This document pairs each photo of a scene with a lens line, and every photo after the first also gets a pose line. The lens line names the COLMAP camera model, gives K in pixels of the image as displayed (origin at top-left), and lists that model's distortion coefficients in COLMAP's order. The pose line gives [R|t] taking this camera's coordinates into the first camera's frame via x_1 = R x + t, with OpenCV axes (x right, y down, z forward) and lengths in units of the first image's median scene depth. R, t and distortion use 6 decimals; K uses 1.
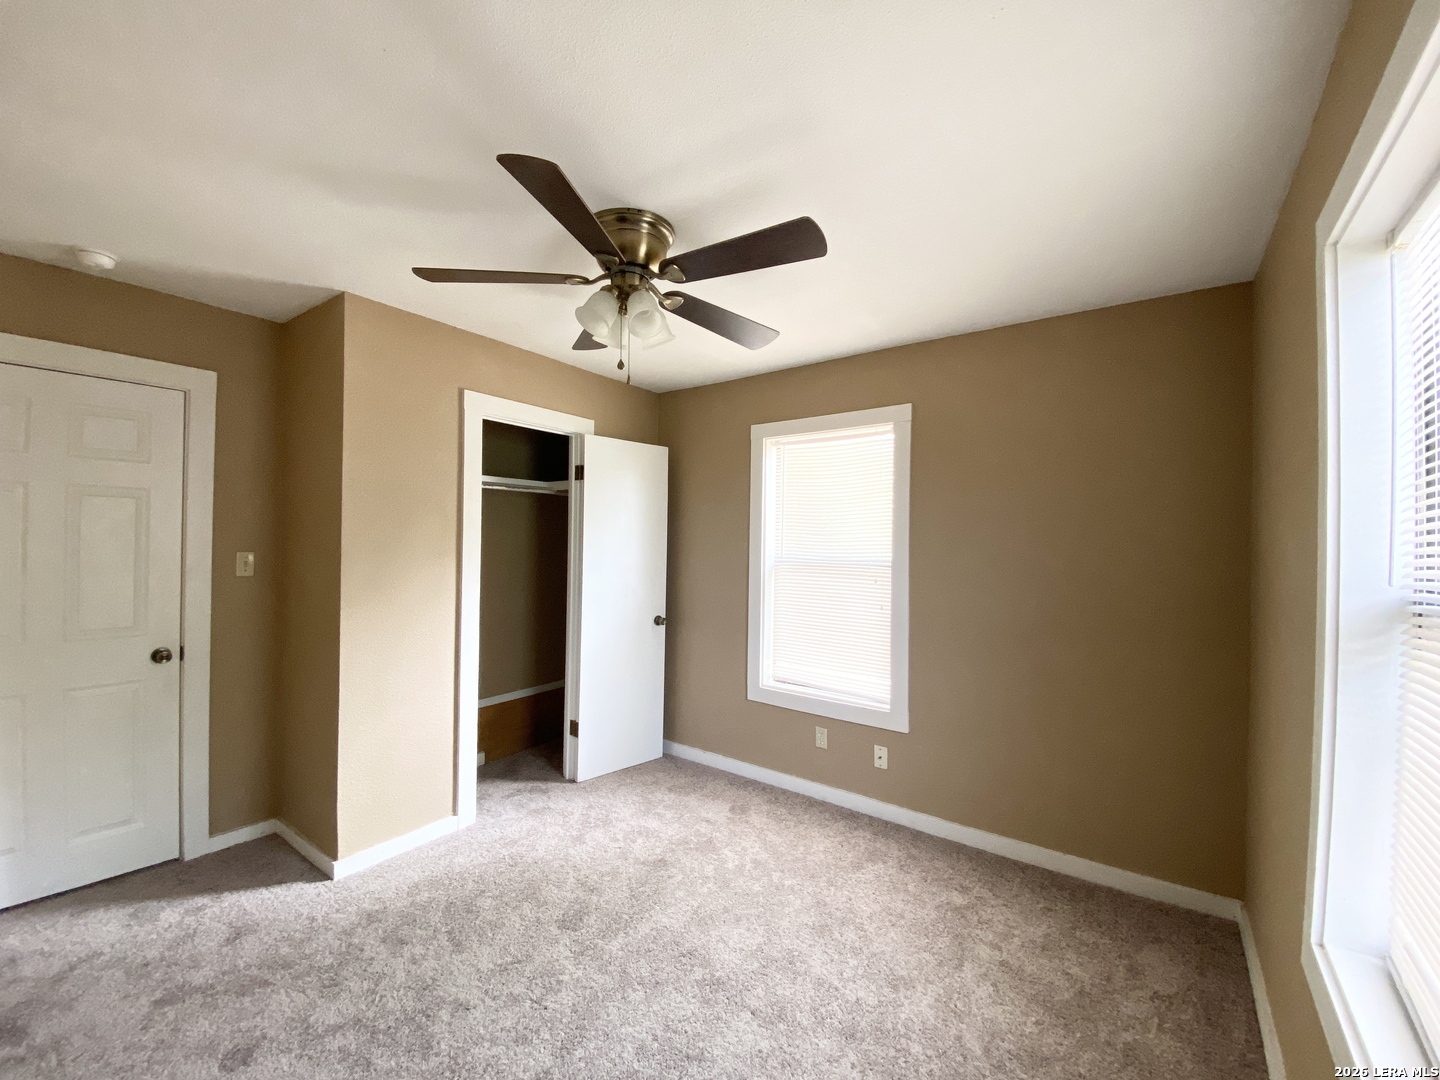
lens RADIAL K [[579.9, 0, 720.0], [0, 579.9, 540.0], [0, 0, 1]] dist [0.022317, -0.023415]
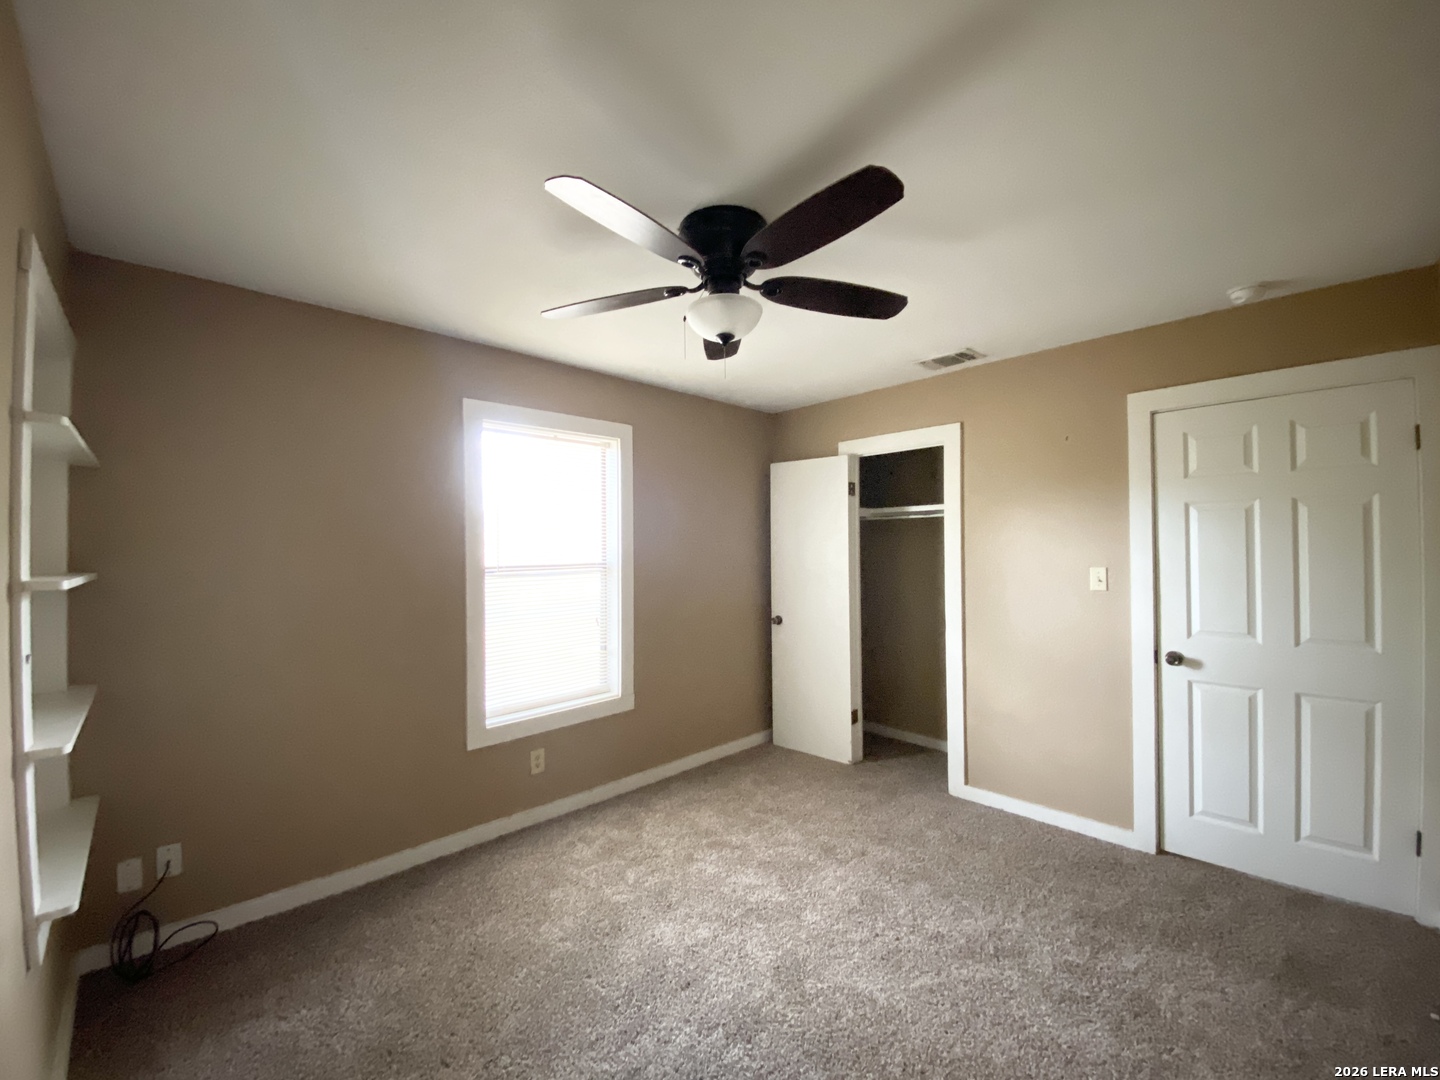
lens RADIAL K [[590.7, 0, 737.1], [0, 590.7, 546.3], [0, 0, 1]] dist [0.000887, -0.000295]
pose [[0.142889, -0.008200, 0.989705, -0.808228], [0.012018, 0.999906, 0.006549, 0.001504], [-0.989666, 0.010959, 0.142974, 0.620398]]
